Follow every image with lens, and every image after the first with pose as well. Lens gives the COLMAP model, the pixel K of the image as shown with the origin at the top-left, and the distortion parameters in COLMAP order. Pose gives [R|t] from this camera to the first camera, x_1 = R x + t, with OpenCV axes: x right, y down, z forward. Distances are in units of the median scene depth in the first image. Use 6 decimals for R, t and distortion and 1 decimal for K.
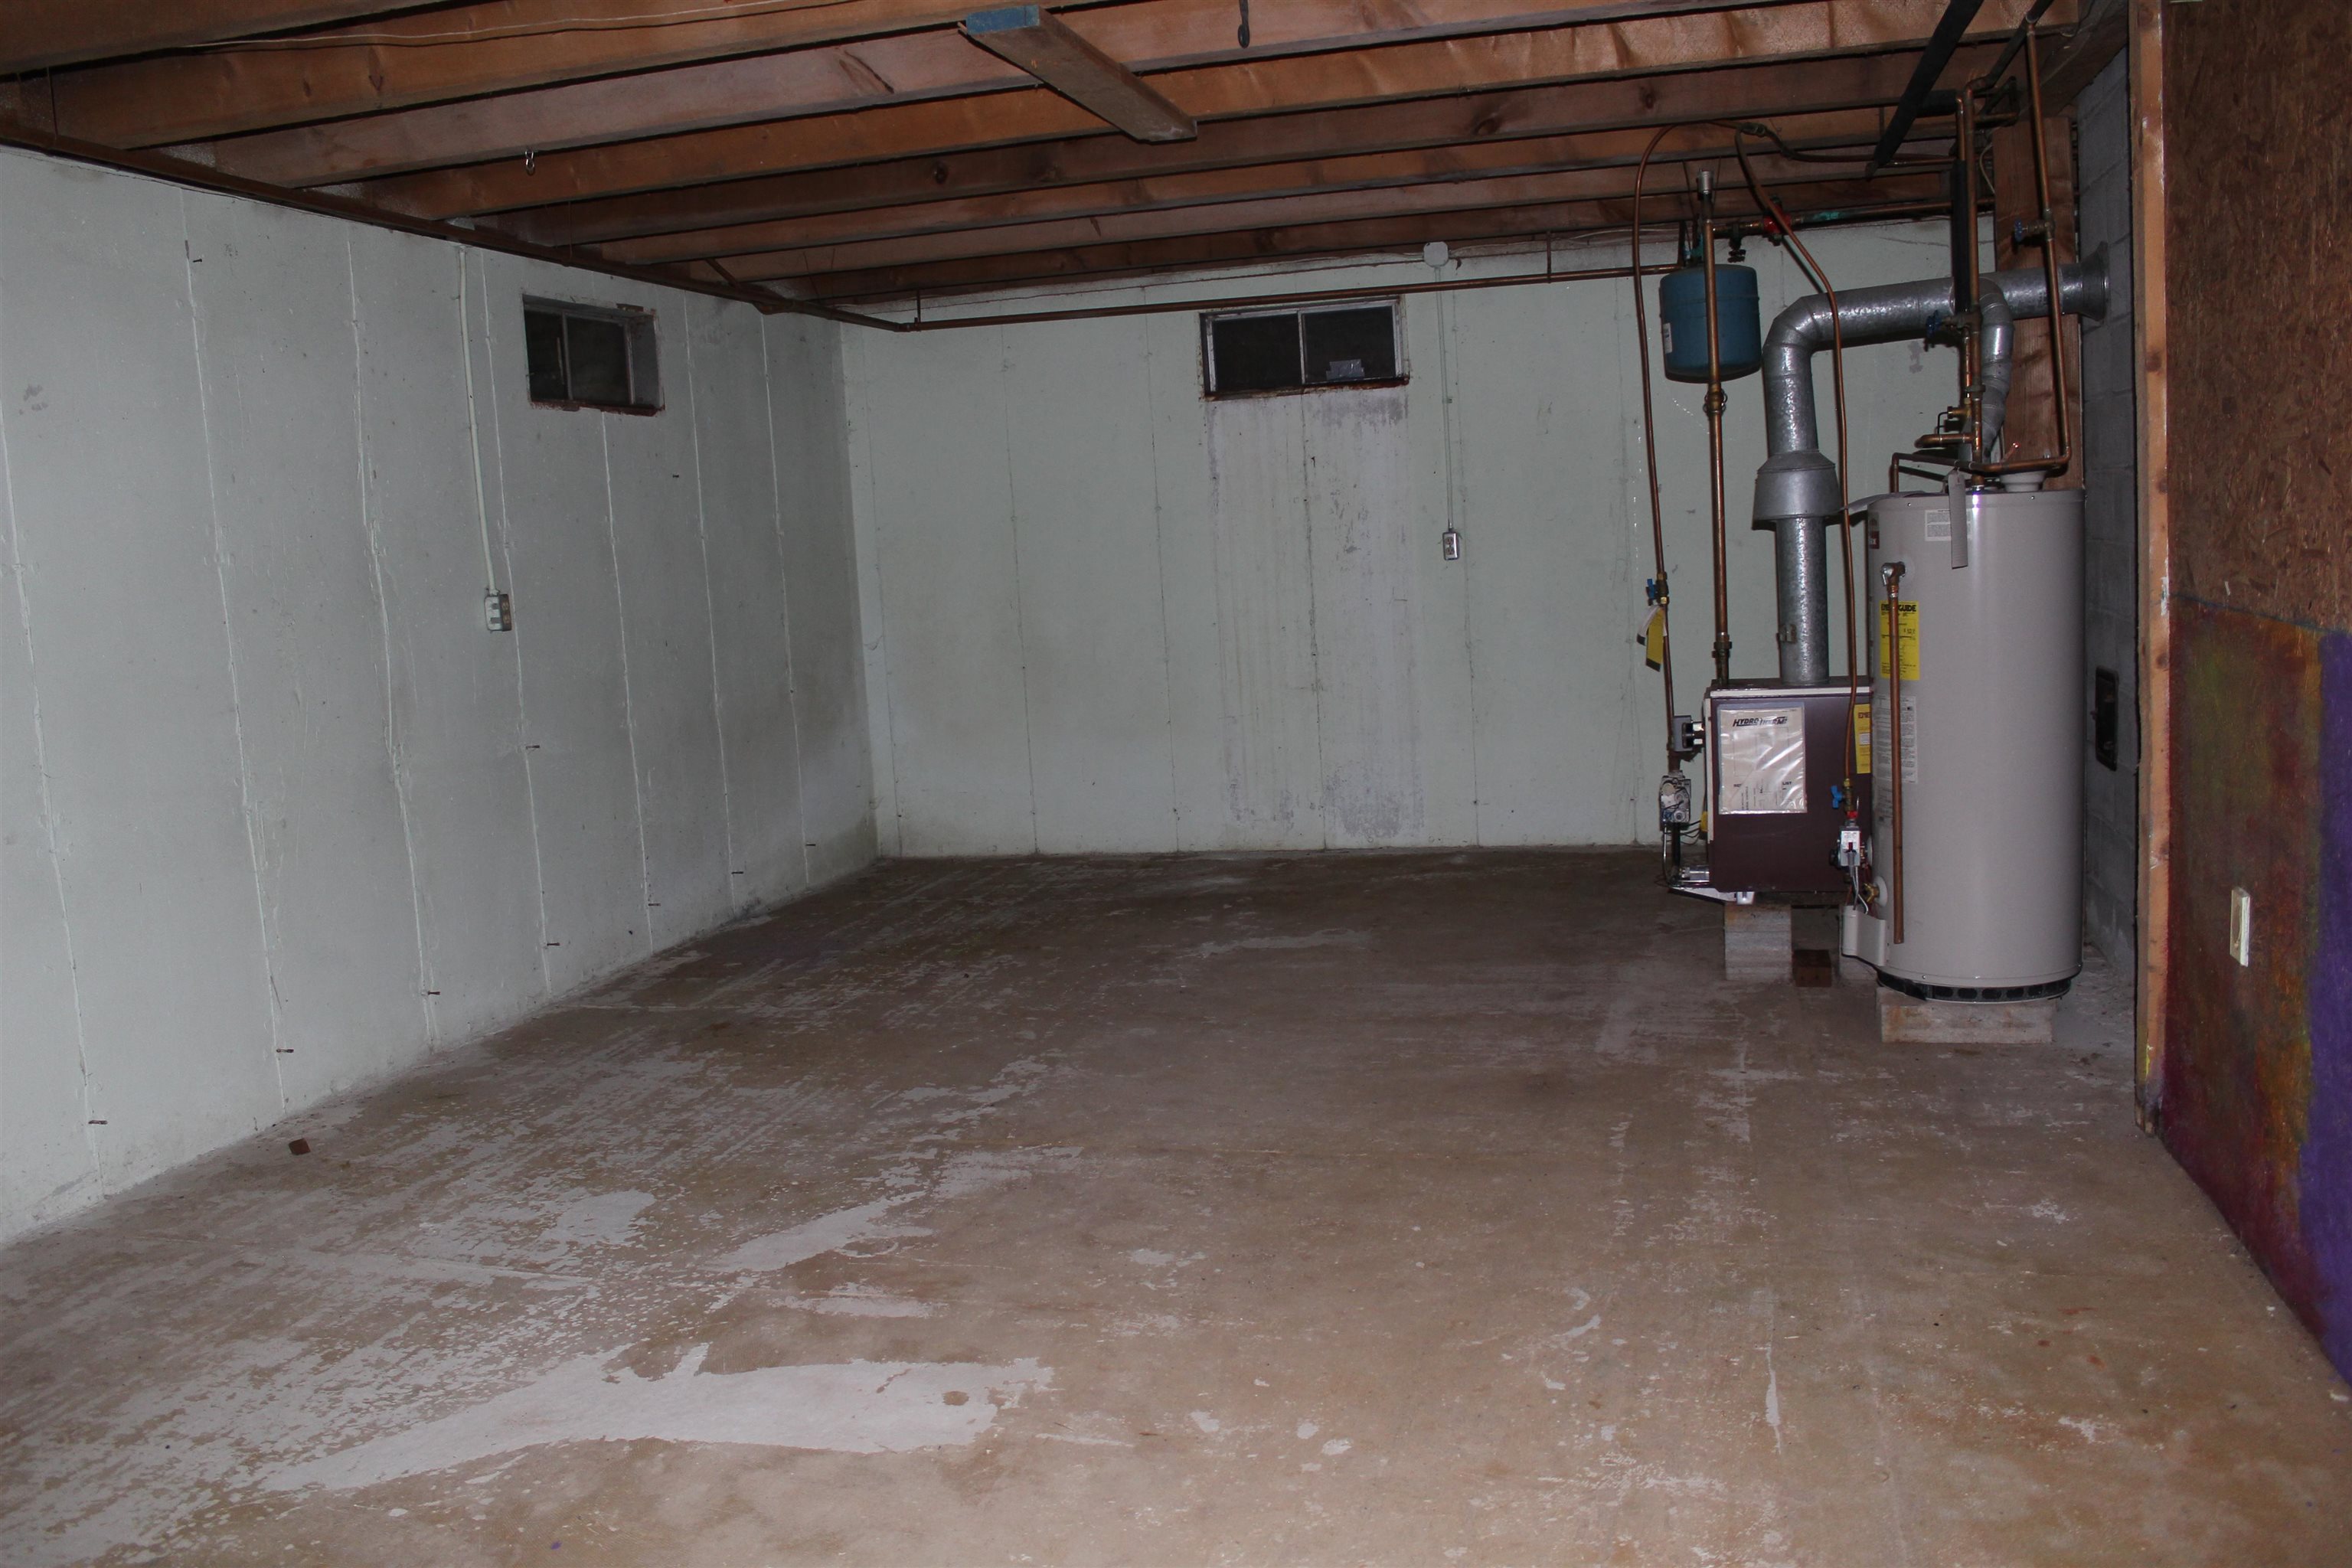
lens RADIAL K [[1958.4, 0, 1177.3], [0, 1958.4, 782.1], [0, 0, 1]] dist [-0.164940, 0.140824]
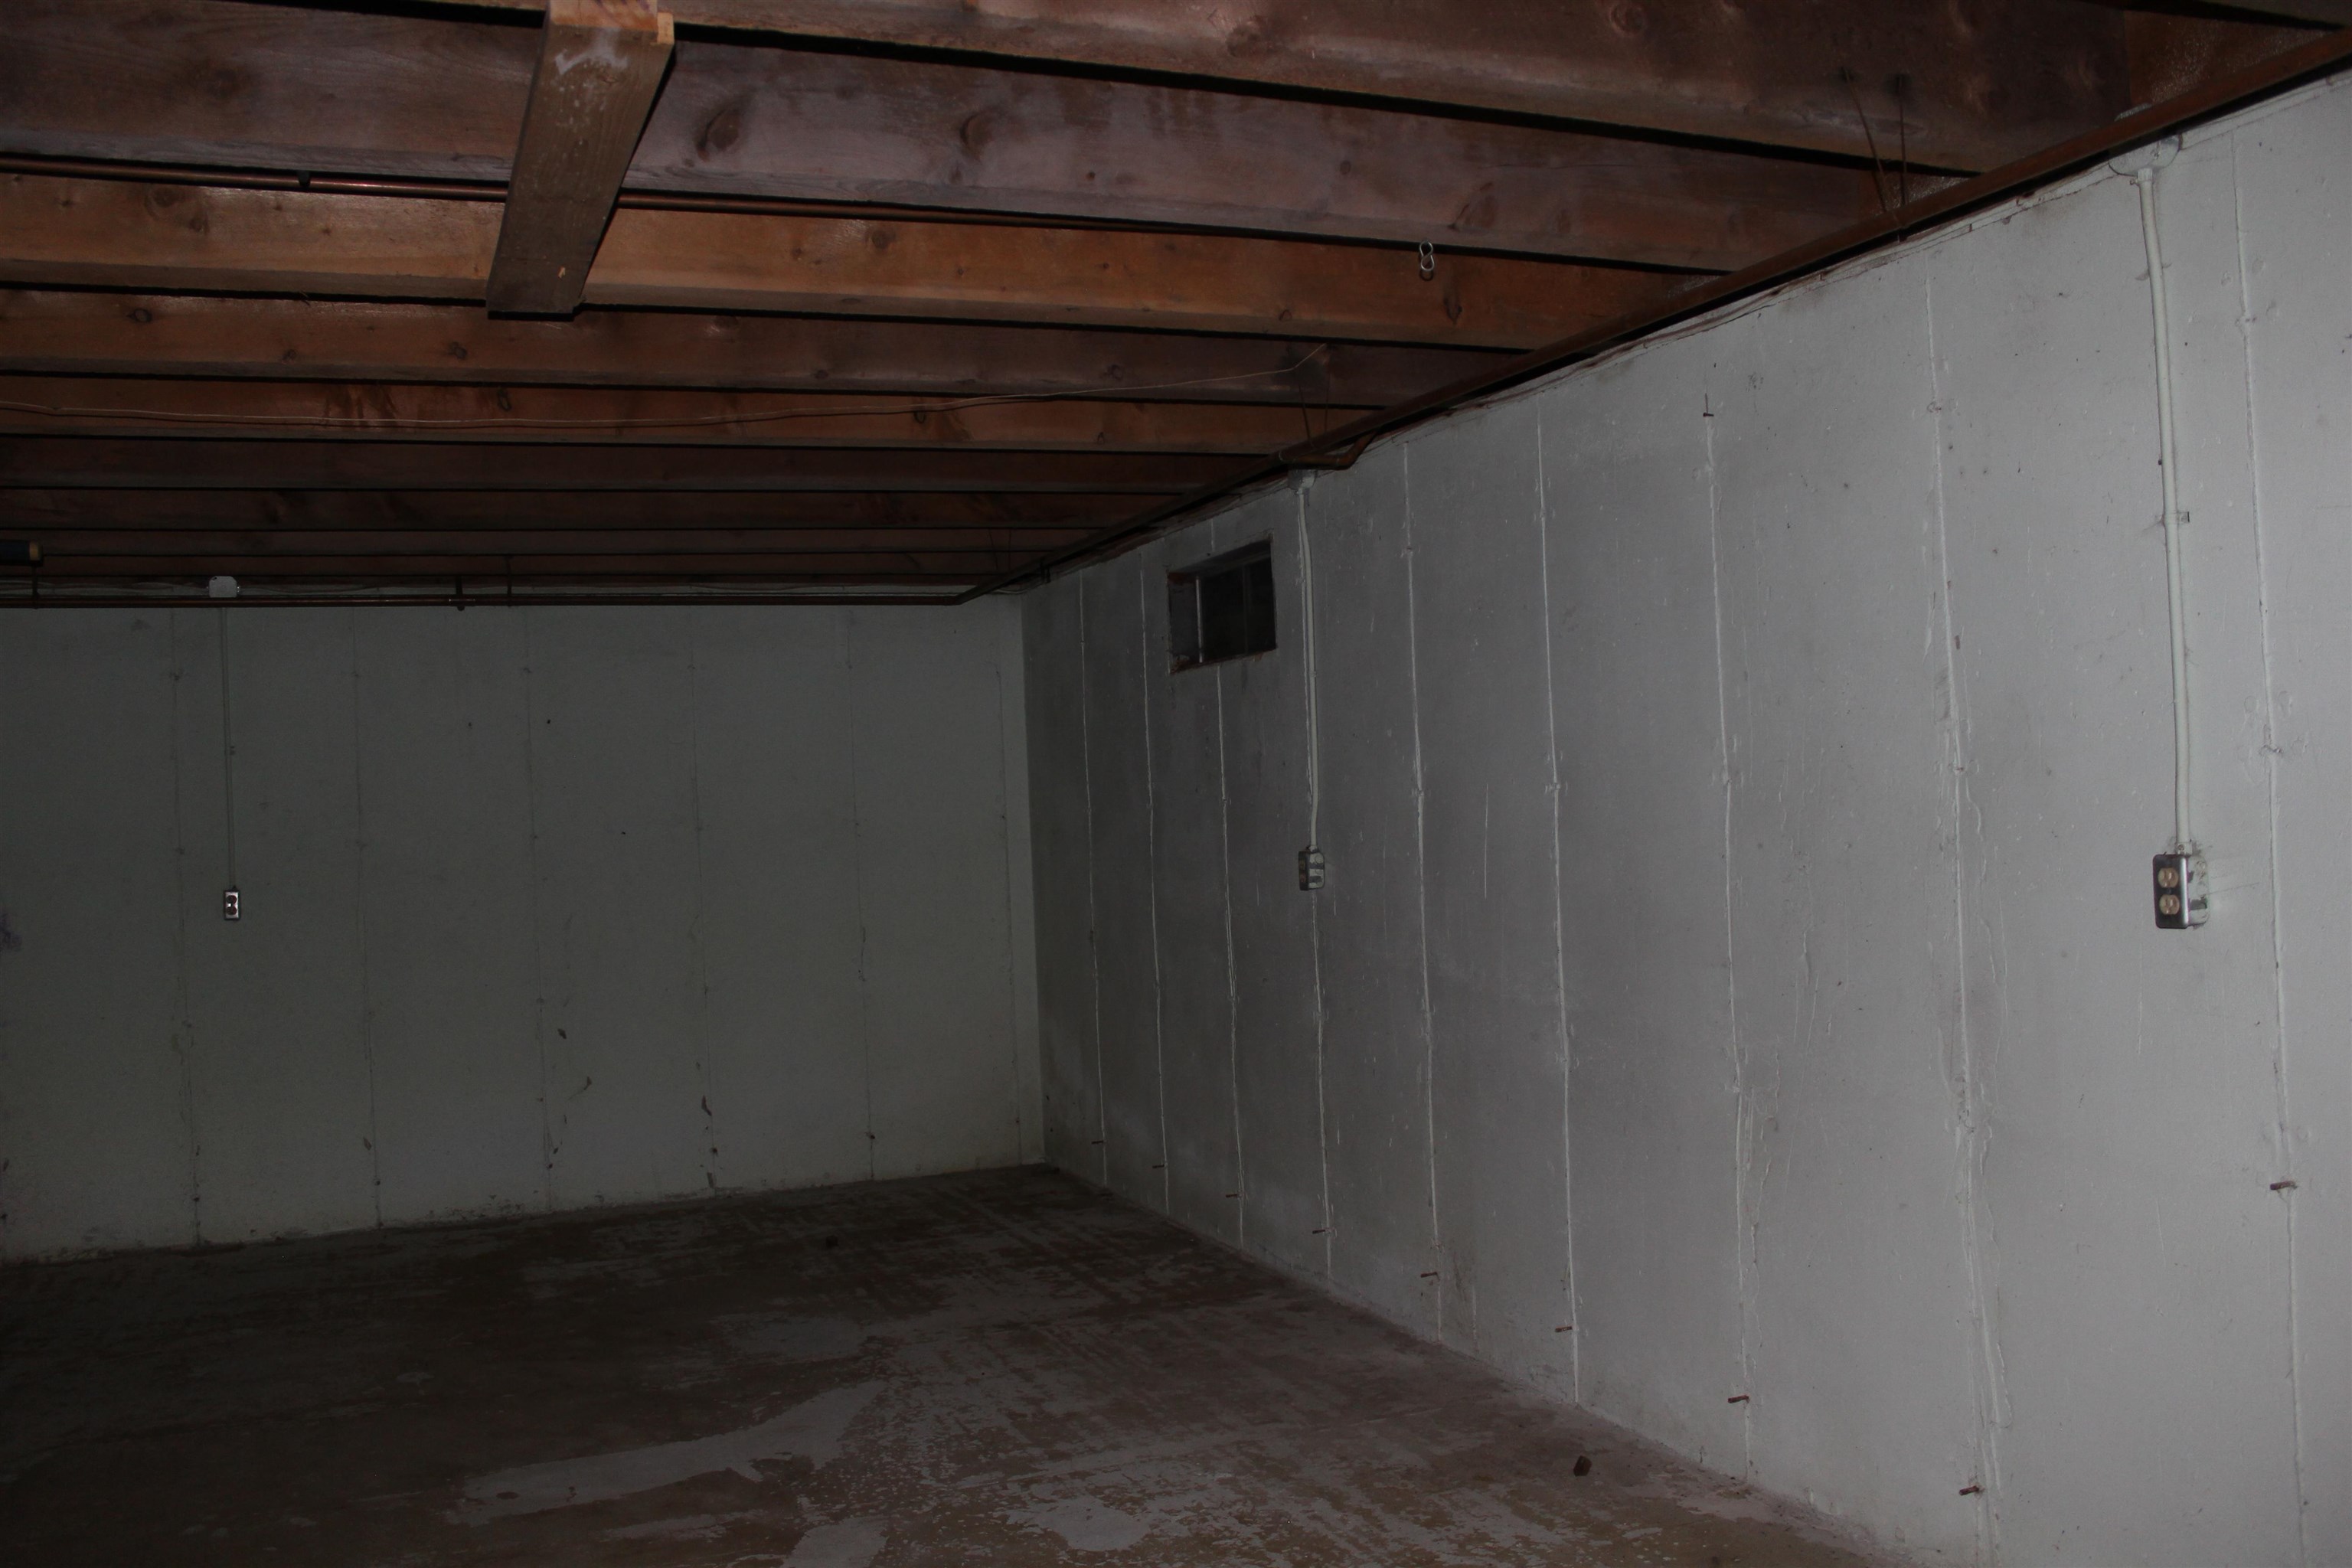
lens RADIAL K [[1958.4, 0, 1175.4], [0, 1958.4, 782.4], [0, 0, 1]] dist [-0.164940, 0.140824]
pose [[-0.792014, 0.080664, -0.605150, 0.230879], [0.009699, 0.992770, 0.119639, -0.276115], [0.610426, 0.088886, -0.787070, 1.904754]]
